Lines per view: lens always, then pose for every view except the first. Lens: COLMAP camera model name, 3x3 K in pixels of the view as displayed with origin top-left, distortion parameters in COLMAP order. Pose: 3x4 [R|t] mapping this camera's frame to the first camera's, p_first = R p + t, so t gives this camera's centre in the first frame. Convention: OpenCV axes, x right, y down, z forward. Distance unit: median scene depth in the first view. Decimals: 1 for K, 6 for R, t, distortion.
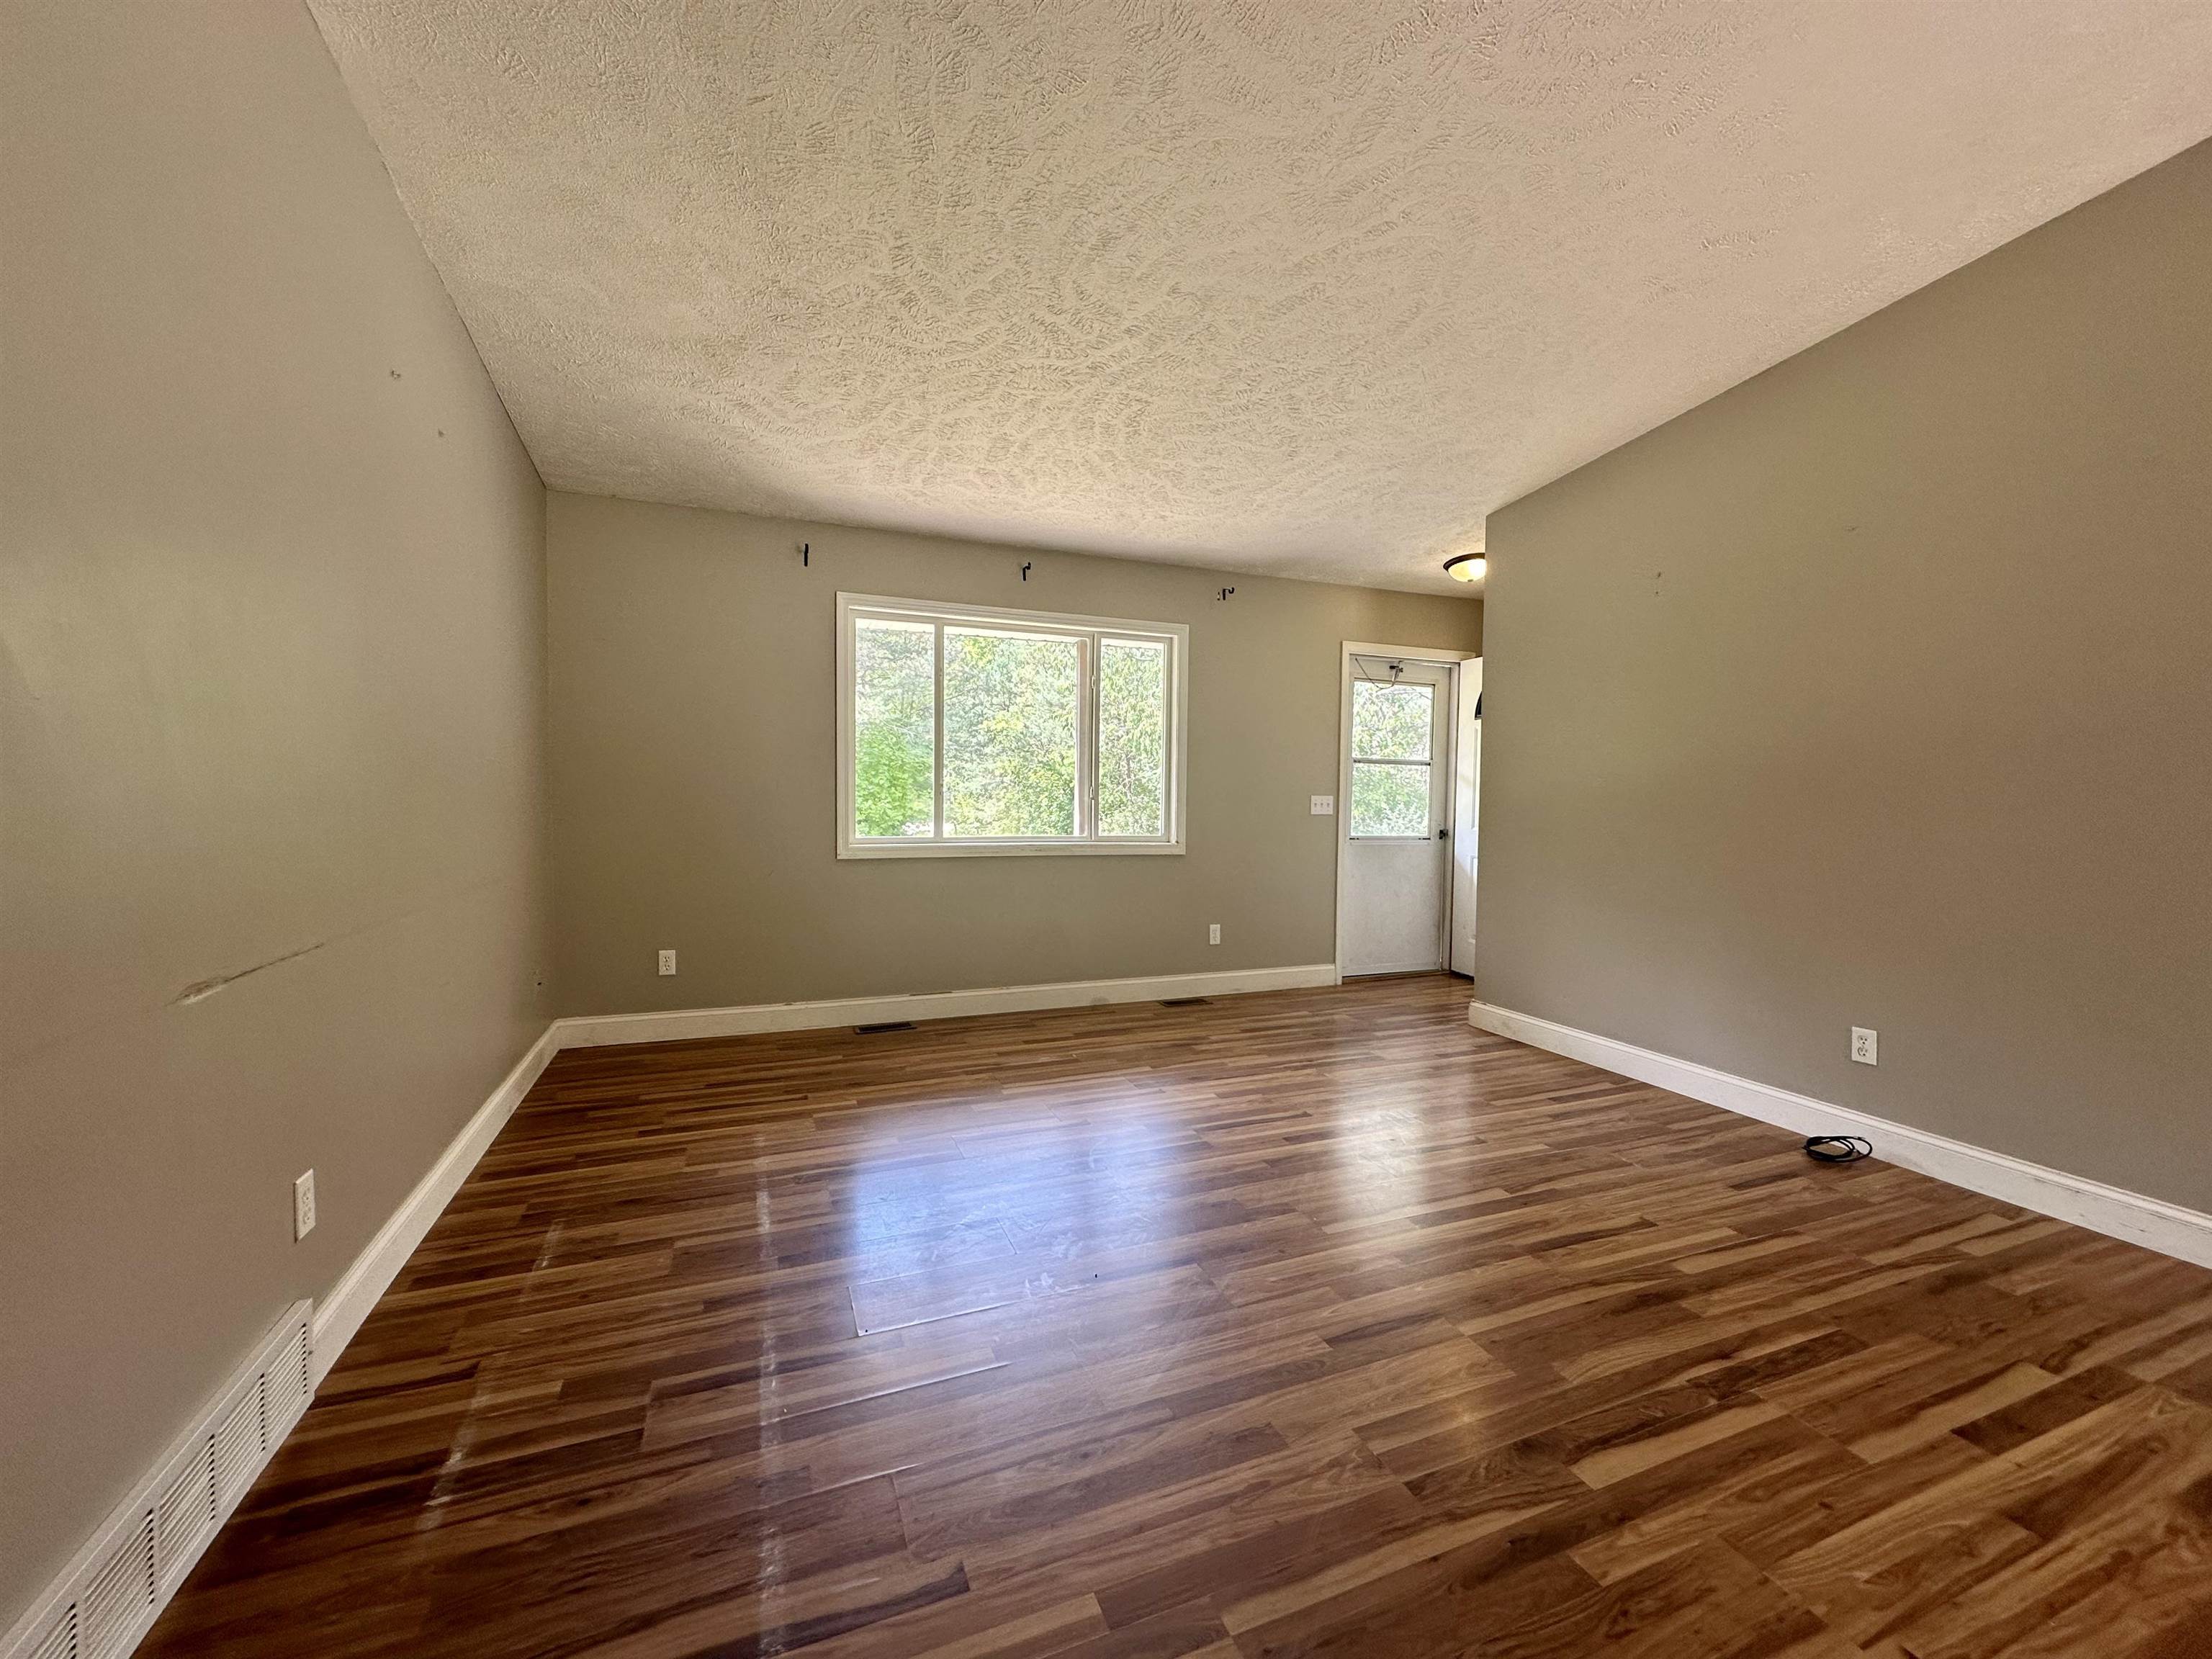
lens RADIAL K [[887.7, 0, 1106.0], [0, 887.7, 829.5], [0, 0, 1]] dist [0.000247, 0.000326]
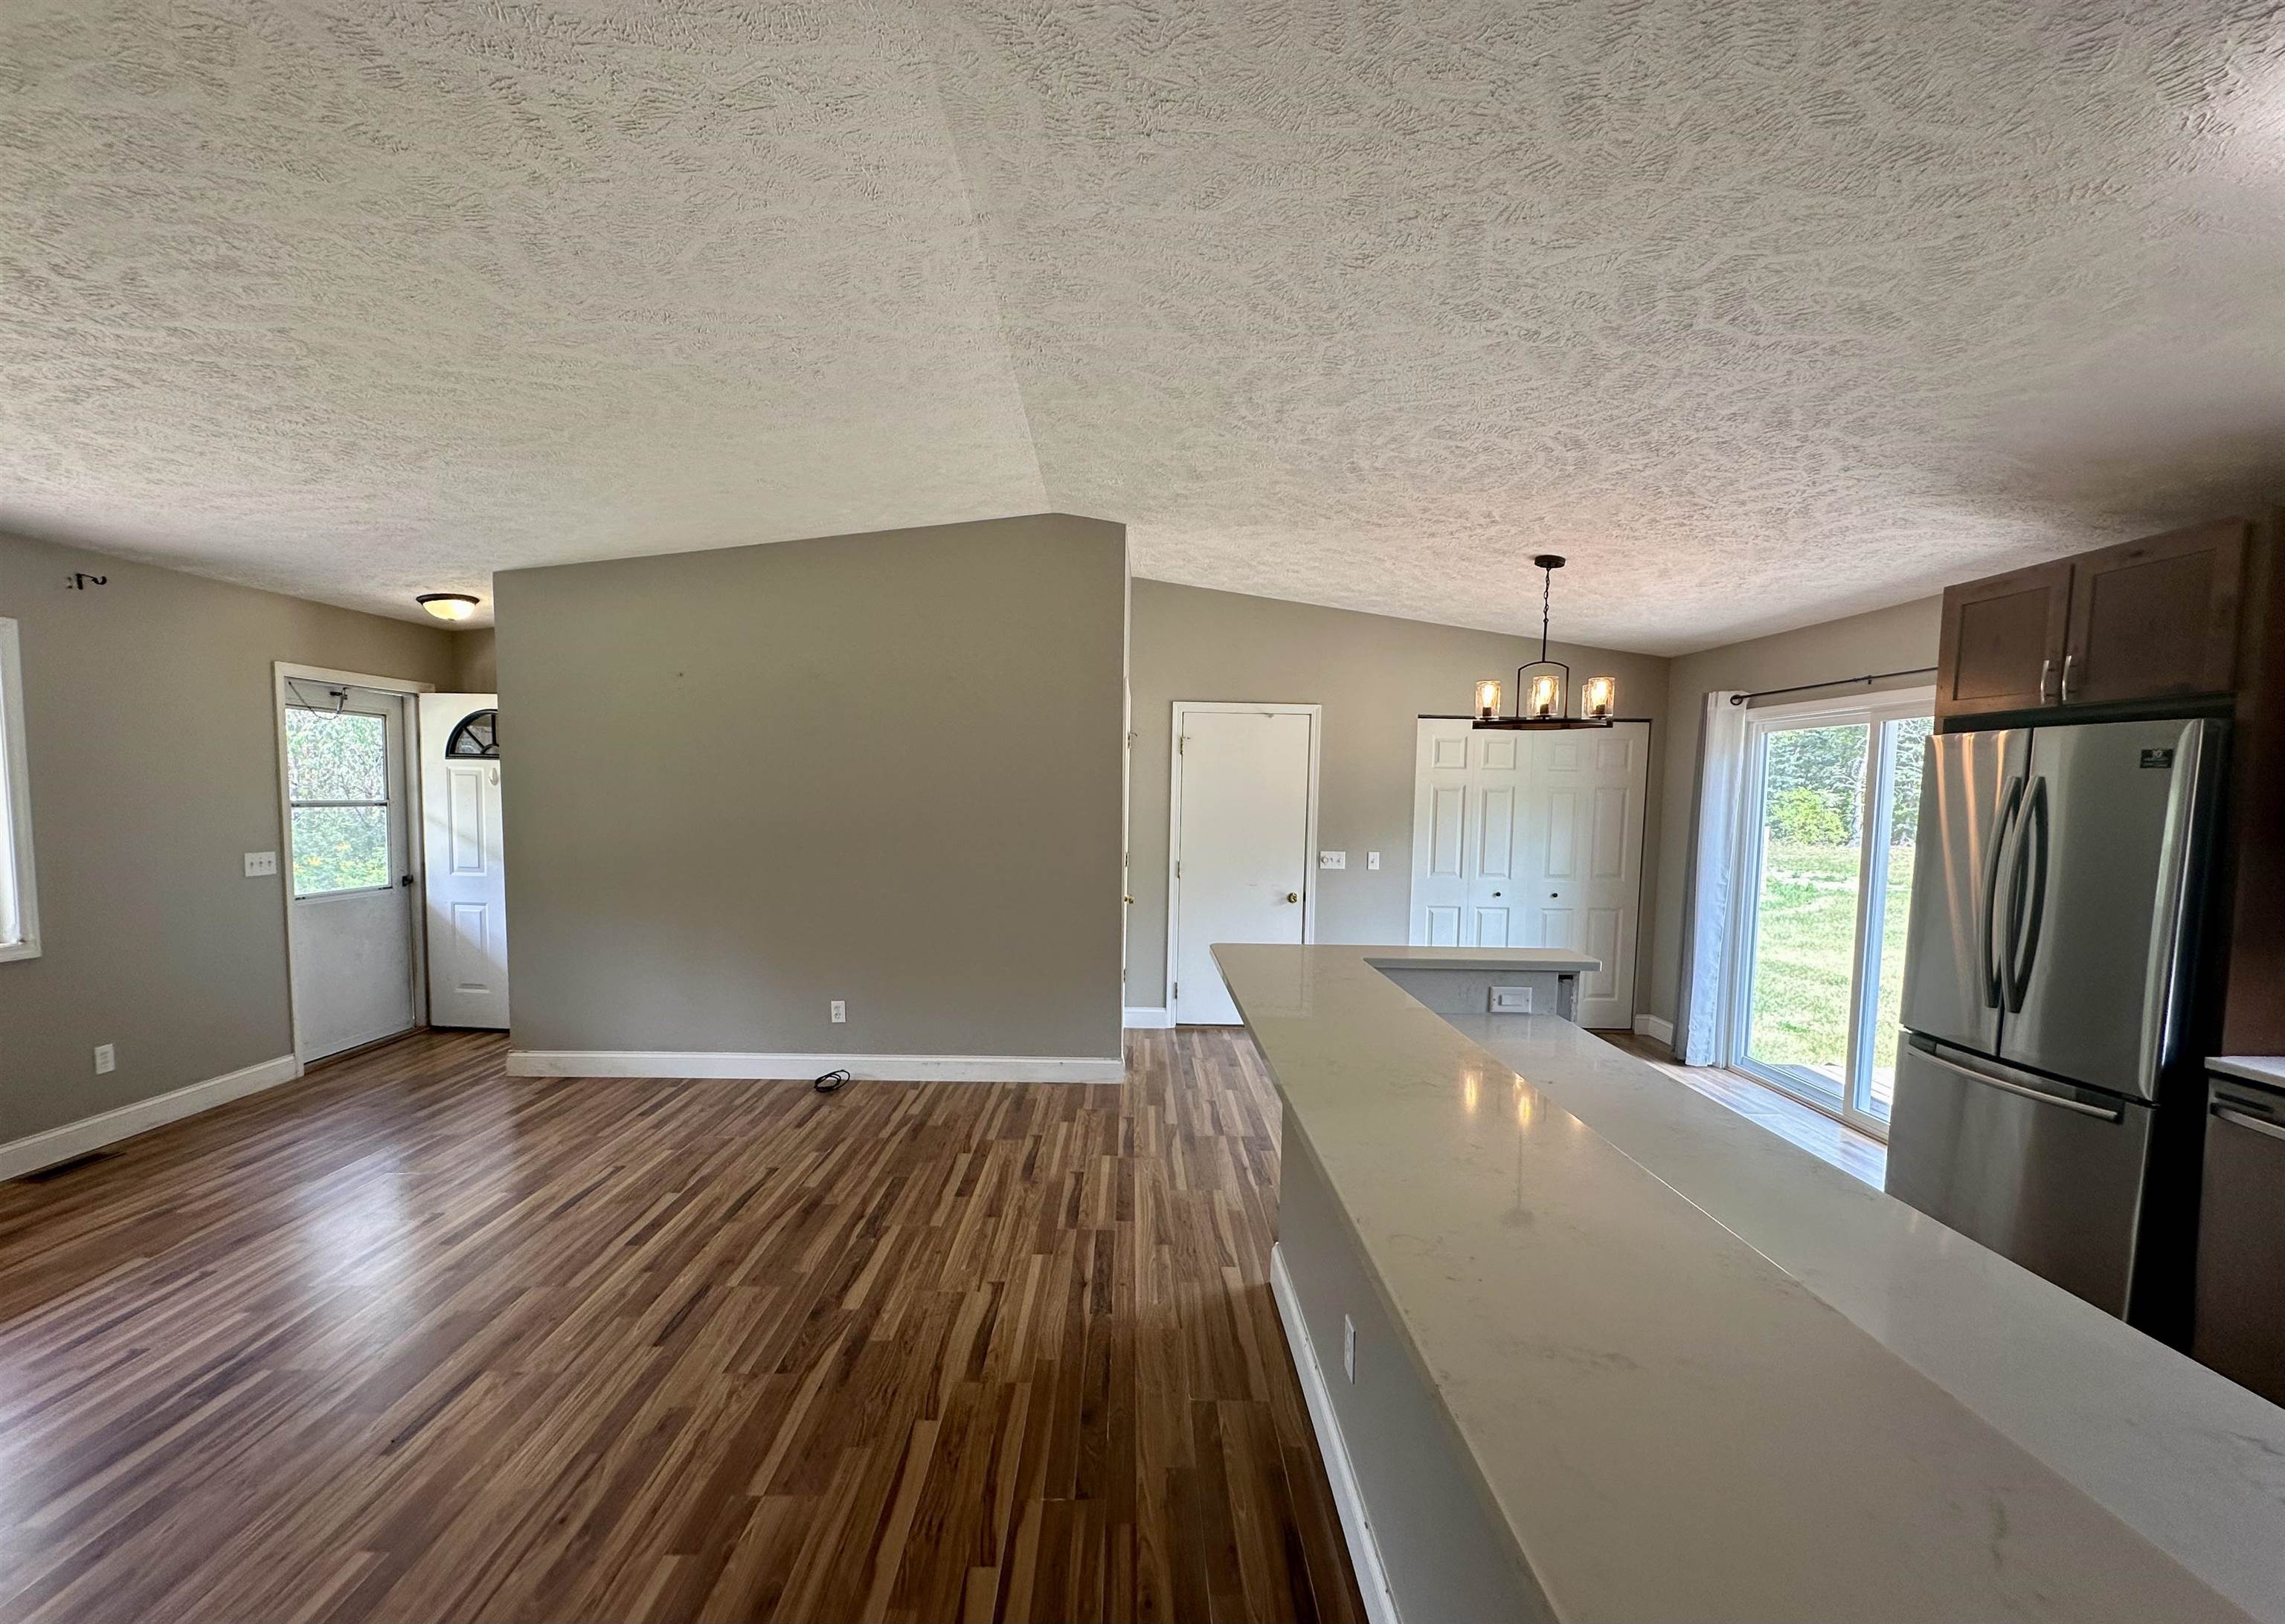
lens RADIAL K [[920.7, 0, 1150.5], [0, 920.7, 847.7], [0, 0, 1]] dist [-0.001187, -0.000121]
pose [[0.349496, -0.066855, 0.934550, -0.508656], [0.024154, 0.997762, 0.062345, -0.150038], [-0.936627, 0.000783, 0.350328, -0.098834]]
